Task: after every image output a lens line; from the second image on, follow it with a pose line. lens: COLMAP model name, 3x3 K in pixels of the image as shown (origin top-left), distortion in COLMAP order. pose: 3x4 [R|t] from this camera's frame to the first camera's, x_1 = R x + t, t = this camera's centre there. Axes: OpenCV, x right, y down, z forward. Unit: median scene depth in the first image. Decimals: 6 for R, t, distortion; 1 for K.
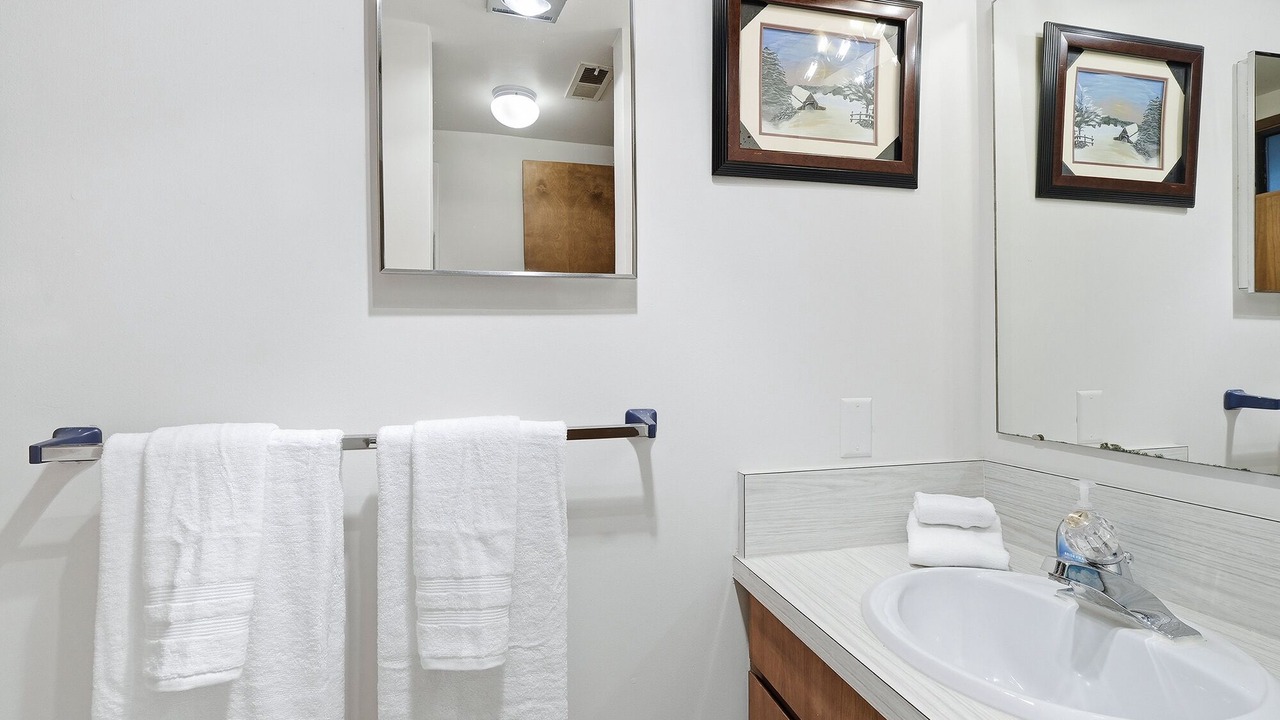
lens RADIAL K [[572.6, 0, 643.2], [0, 572.6, 361.6], [0, 0, 1]] dist [-0.003431, 0.000677]
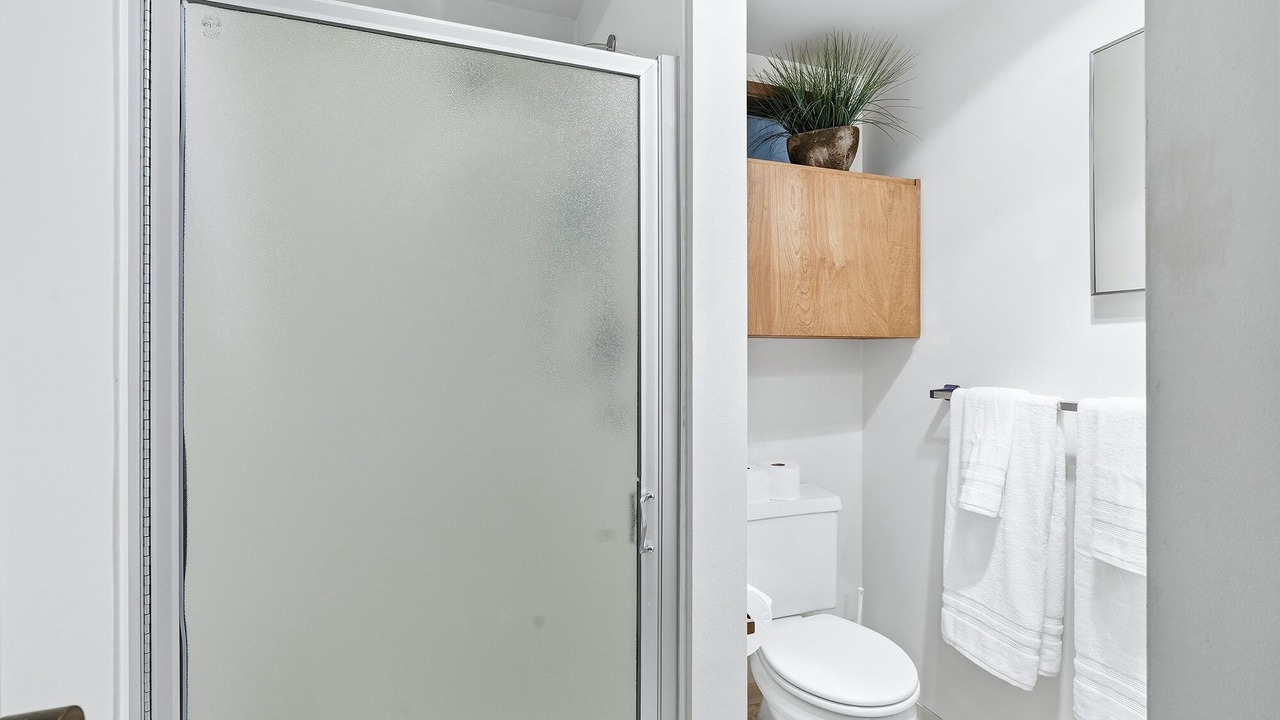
lens RADIAL K [[572.6, 0, 643.2], [0, 572.6, 361.6], [0, 0, 1]] dist [-0.003431, 0.000677]
pose [[0.107110, 0.022560, -0.993991, 1.003797], [-0.008730, 0.999725, 0.021750, -0.006415], [0.994209, 0.006348, 0.107277, -0.363615]]
